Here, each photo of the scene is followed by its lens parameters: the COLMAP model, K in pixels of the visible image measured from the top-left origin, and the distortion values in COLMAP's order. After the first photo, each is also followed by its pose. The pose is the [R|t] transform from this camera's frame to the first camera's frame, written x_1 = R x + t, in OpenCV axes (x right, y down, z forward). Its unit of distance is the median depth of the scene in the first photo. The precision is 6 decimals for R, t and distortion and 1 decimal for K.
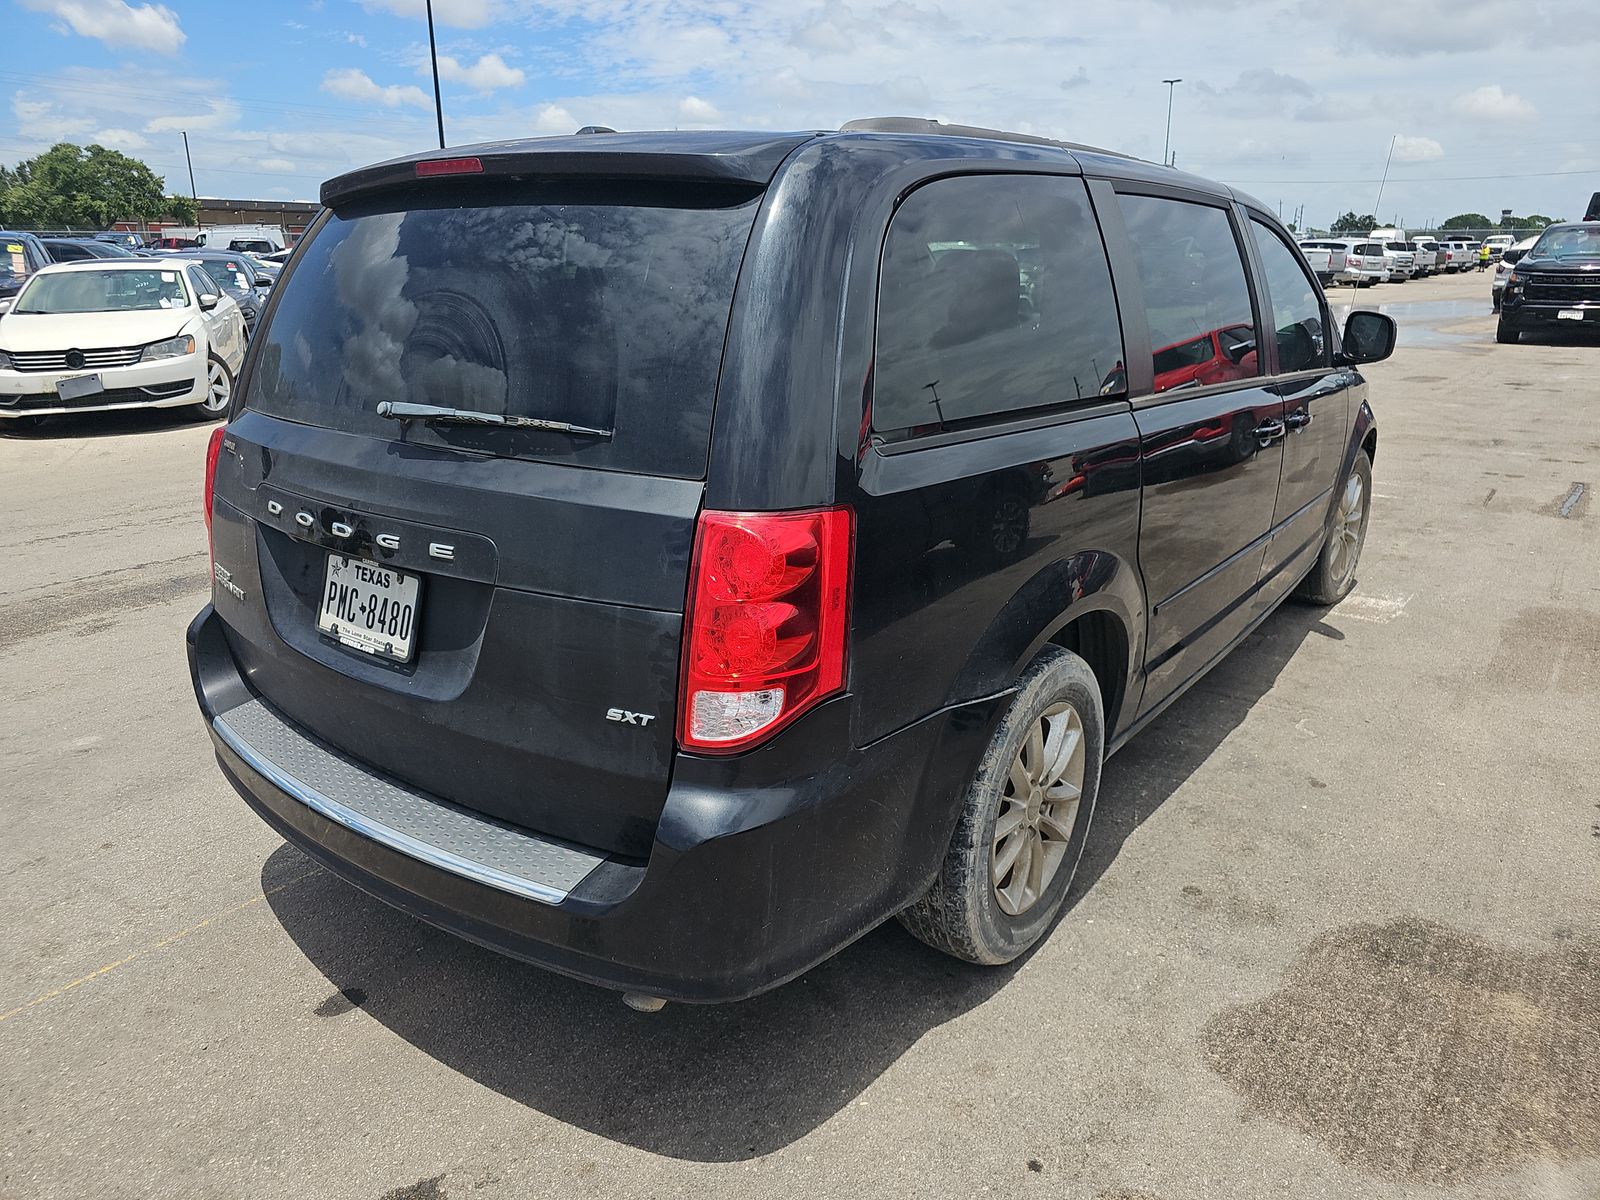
lens RADIAL K [[1100.6, 0, 799.8], [0, 1100.6, 569.3], [0, 0, 1]] dist [0.038788, -0.051912]
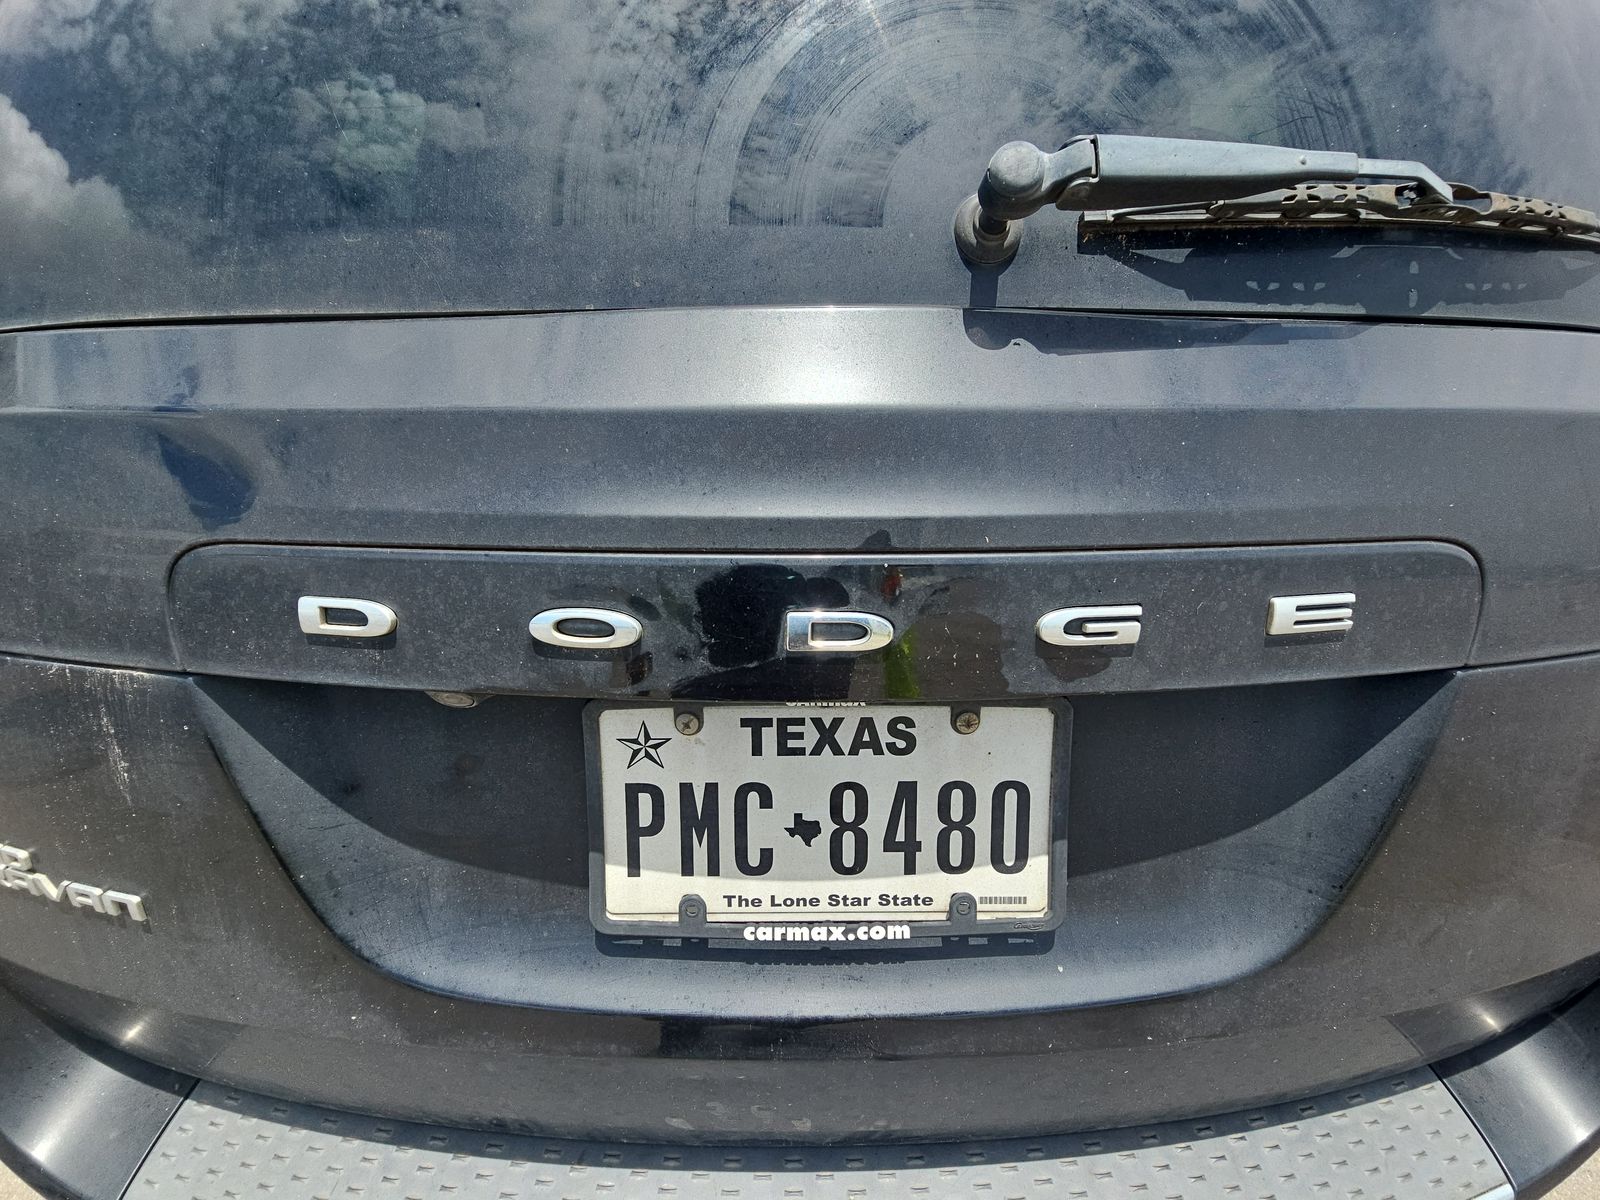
lens RADIAL K [[650.7, 0, 787.6], [0, 650.7, 593.5], [0, 0, 1]] dist [-0.003595, -0.000289]
pose [[0.784773, -0.229494, 0.575729, -0.503435], [0.166072, 0.972815, 0.161405, -0.072558], [-0.597119, -0.031054, 0.801551, 0.841580]]
